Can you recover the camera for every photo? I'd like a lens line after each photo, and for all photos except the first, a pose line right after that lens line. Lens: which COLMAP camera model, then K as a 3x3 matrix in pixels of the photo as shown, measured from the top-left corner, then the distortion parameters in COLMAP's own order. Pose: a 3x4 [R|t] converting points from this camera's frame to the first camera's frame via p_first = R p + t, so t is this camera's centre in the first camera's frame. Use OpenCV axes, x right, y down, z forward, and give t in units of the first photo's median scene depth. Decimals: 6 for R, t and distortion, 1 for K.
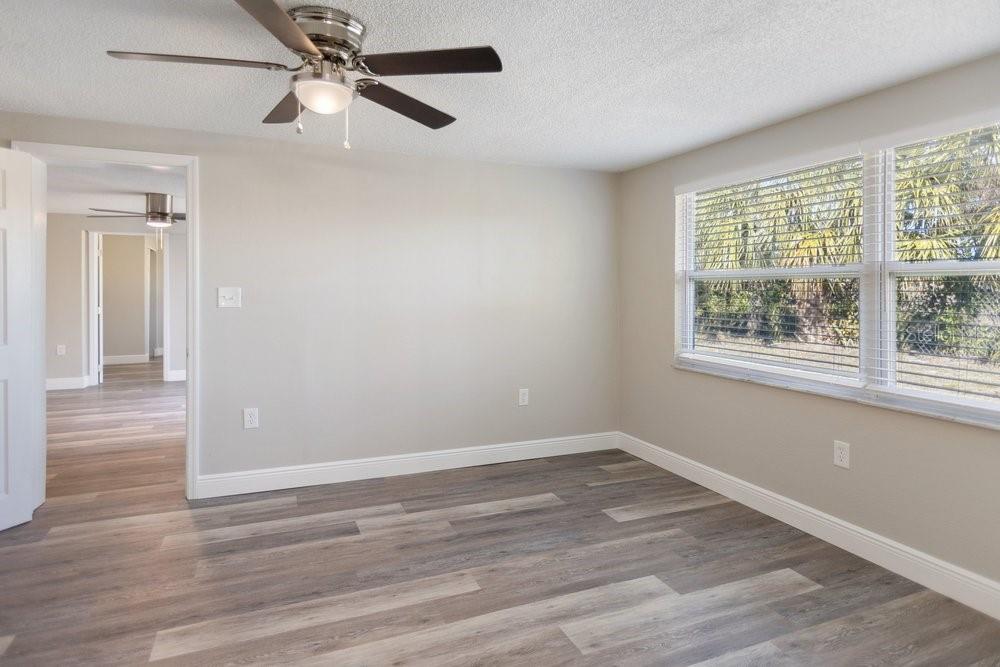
lens RADIAL K [[551.2, 0, 499.7], [0, 551.2, 291.9], [0, 0, 1]] dist [-0.000632, 0.004661]
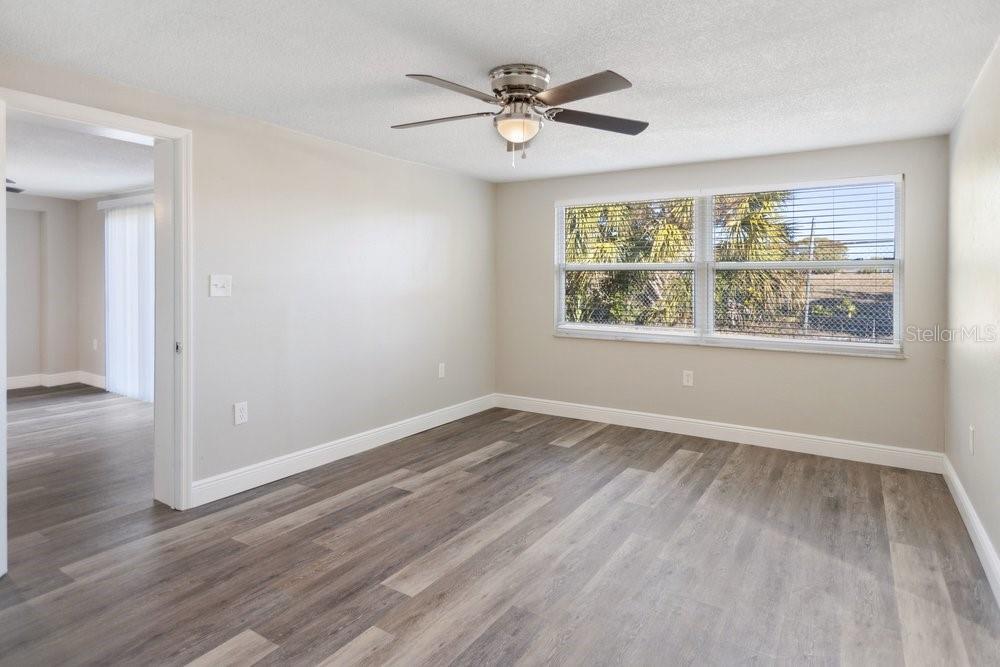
lens RADIAL K [[554.3, 0, 496.7], [0, 554.3, 281.4], [0, 0, 1]] dist [-0.006611, 0.010494]
pose [[0.827234, -0.002225, 0.561853, -0.801449], [0.002337, 0.999997, 0.000519, 0.004804], [-0.561853, 0.000884, 0.827237, -0.042453]]
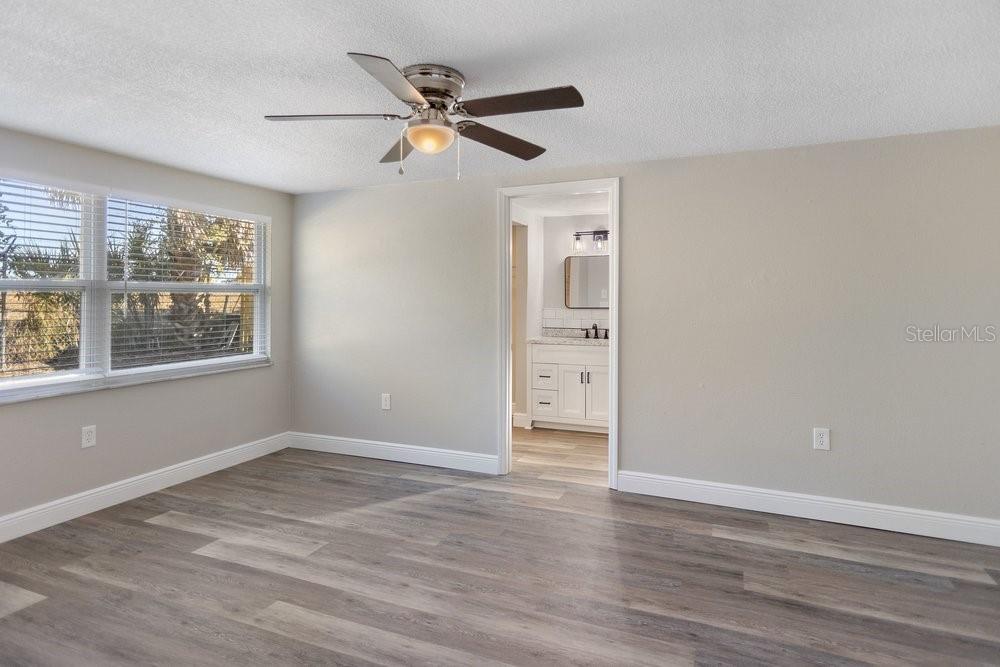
lens RADIAL K [[551.2, 0, 499.7], [0, 551.2, 291.9], [0, 0, 1]] dist [-0.000632, 0.004661]
pose [[-0.695426, 0.006070, 0.718572, -0.912696], [0.000352, 0.999967, -0.008106, -0.012654], [-0.718597, -0.005384, -0.695405, 1.240061]]
